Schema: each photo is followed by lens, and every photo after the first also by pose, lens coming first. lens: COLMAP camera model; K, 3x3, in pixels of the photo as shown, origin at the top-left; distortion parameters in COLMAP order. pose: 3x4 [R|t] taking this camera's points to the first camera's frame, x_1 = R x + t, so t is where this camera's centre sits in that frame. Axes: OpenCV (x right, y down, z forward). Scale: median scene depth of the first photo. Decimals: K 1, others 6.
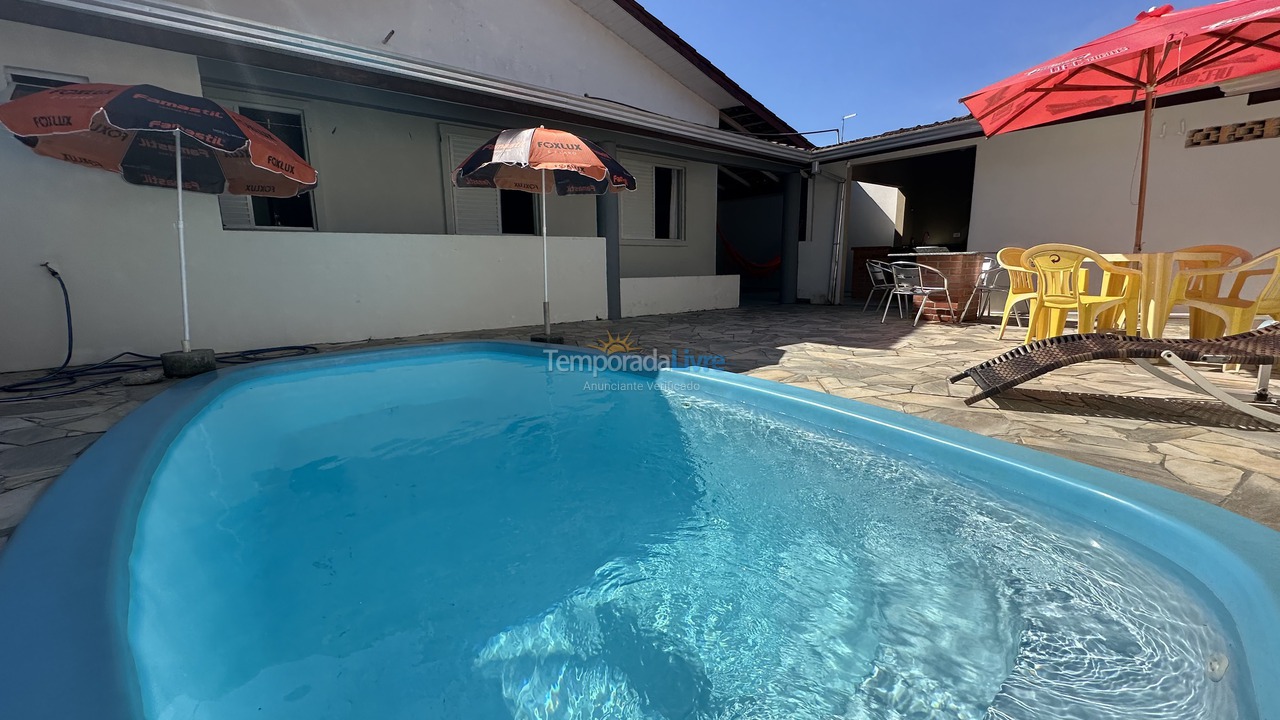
lens RADIAL K [[491.2, 0, 640.0], [0, 491.2, 360.0], [0, 0, 1]] dist [-0.001237, 0.000111]
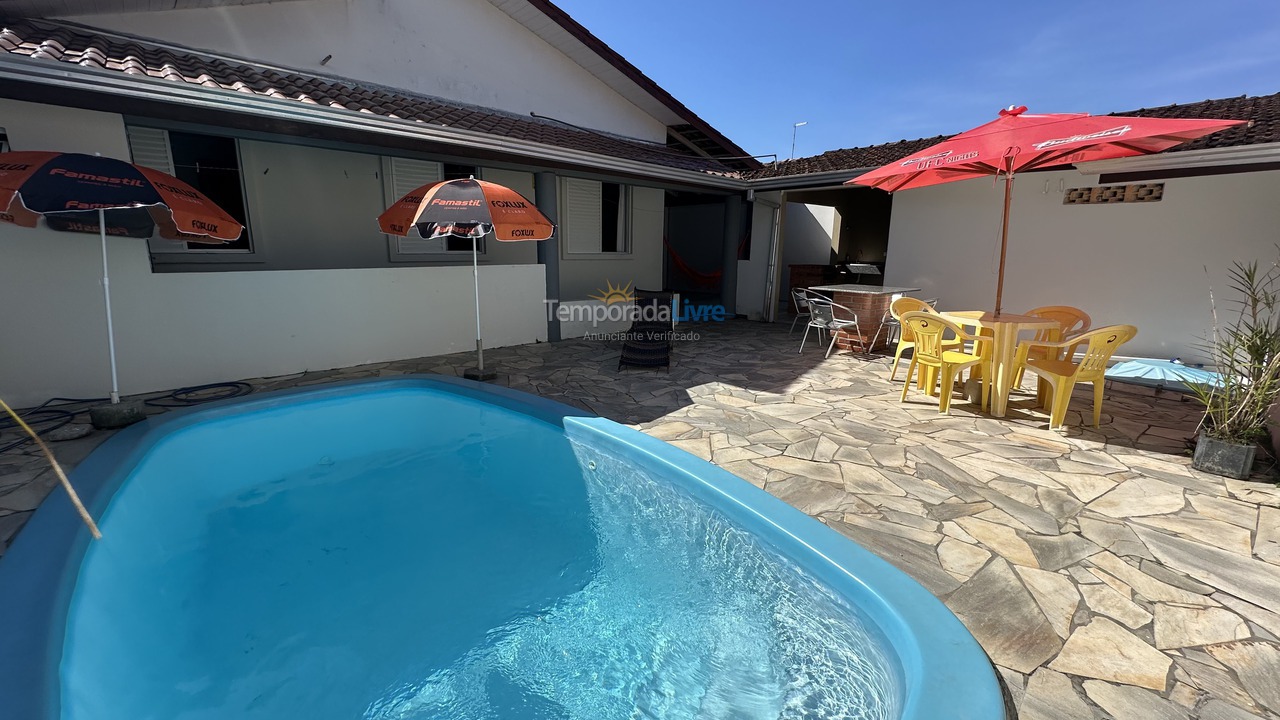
lens RADIAL K [[491.2, 0, 640.0], [0, 491.2, 360.0], [0, 0, 1]] dist [-0.001237, 0.000111]
pose [[0.997848, 0.008884, 0.064962, 0.081060], [-0.011578, 0.999083, 0.041209, -0.116185], [-0.064536, -0.041873, 0.997036, -0.071152]]
